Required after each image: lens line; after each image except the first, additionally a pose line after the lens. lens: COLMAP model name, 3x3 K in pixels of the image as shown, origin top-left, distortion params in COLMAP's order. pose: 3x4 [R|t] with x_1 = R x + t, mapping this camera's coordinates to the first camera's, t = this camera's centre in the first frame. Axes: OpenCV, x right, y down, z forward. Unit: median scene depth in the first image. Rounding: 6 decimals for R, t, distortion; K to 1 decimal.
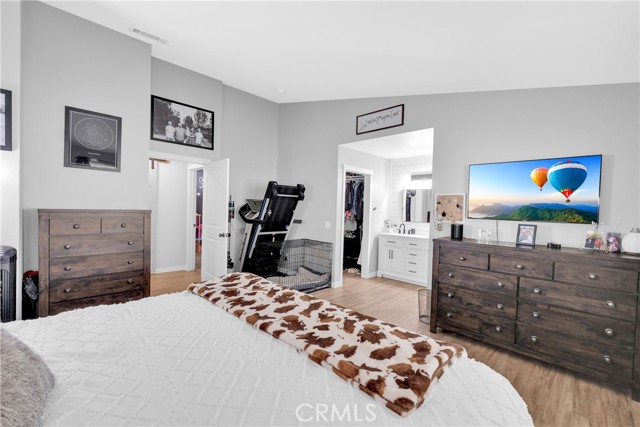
lens RADIAL K [[277.3, 0, 320.0], [0, 277.3, 215.5], [0, 0, 1]] dist [0.003517, -0.000417]
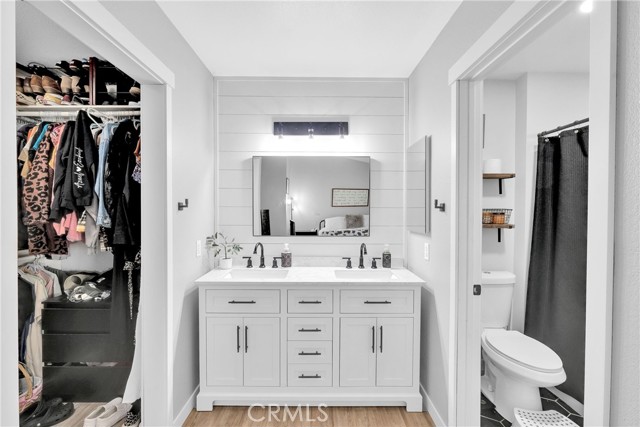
lens RADIAL K [[277.3, 0, 324.0], [0, 277.3, 214.8], [0, 0, 1]] dist [0.003517, -0.000417]
pose [[0.702153, -0.036204, 0.711105, 0.082702], [0.028297, 0.999336, 0.022938, -0.016223], [-0.711464, 0.004016, 0.702711, 0.646598]]
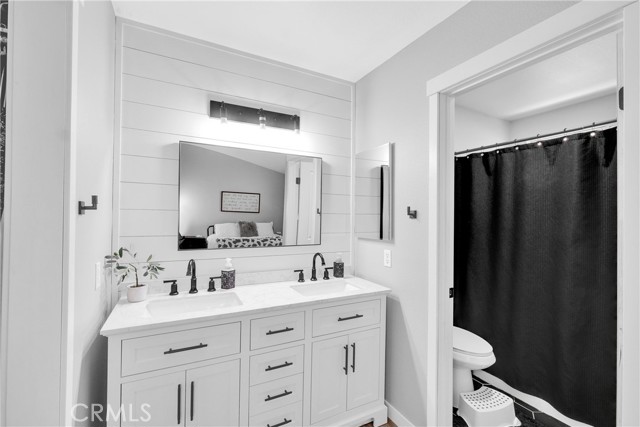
lens RADIAL K [[277.3, 0, 317.7], [0, 277.3, 214.5], [0, 0, 1]] dist [0.003517, -0.000417]
pose [[0.304635, -0.014172, 0.952364, 0.062998], [0.013942, 0.999849, 0.010419, -0.018081], [-0.952367, 0.010104, 0.304787, 0.774246]]
